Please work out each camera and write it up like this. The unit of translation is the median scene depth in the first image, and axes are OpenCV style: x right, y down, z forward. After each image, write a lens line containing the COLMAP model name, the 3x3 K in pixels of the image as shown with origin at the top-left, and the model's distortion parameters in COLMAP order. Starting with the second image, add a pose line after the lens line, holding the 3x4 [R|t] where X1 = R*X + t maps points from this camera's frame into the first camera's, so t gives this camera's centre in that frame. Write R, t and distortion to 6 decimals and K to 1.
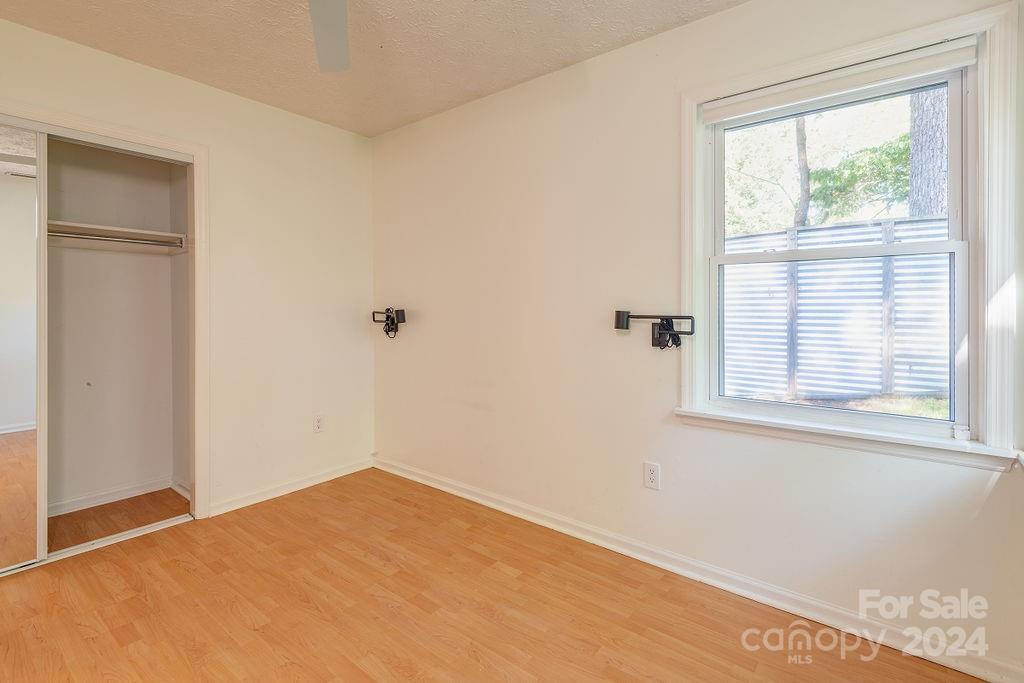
lens RADIAL K [[475.0, 0, 523.0], [0, 475.0, 303.9], [0, 0, 1]] dist [0.009743, -0.005469]
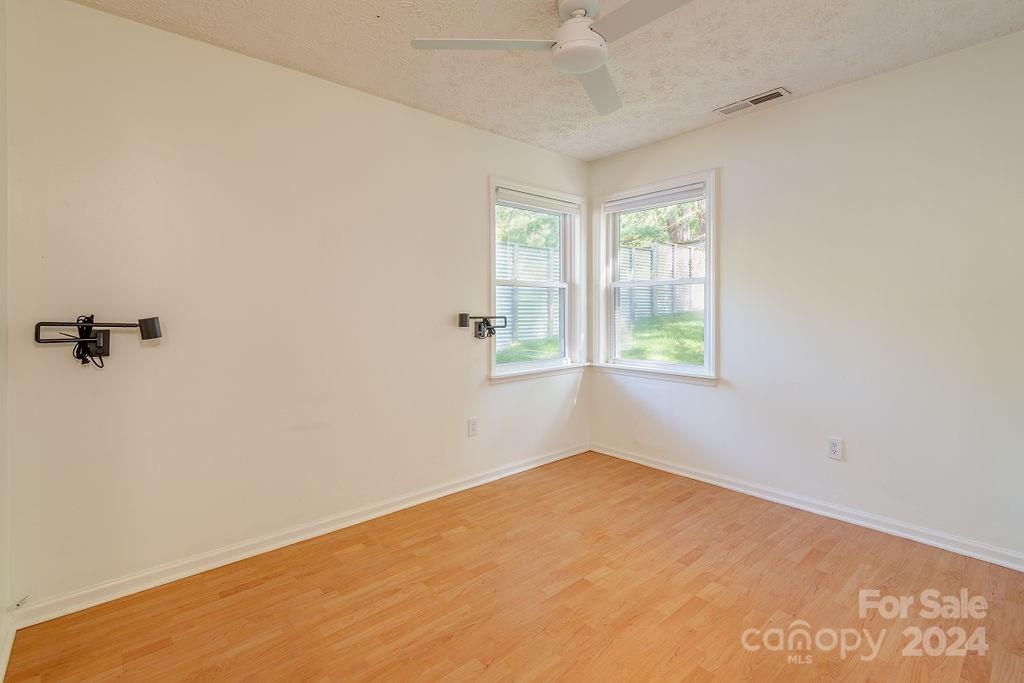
lens RADIAL K [[475.0, 0, 508.7], [0, 475.0, 308.2], [0, 0, 1]] dist [0.009743, -0.005469]
pose [[0.187728, 0.004957, 0.982209, -1.163280], [0.002721, 0.999981, -0.005566, 0.007129], [-0.982217, 0.003718, 0.187711, 0.634071]]
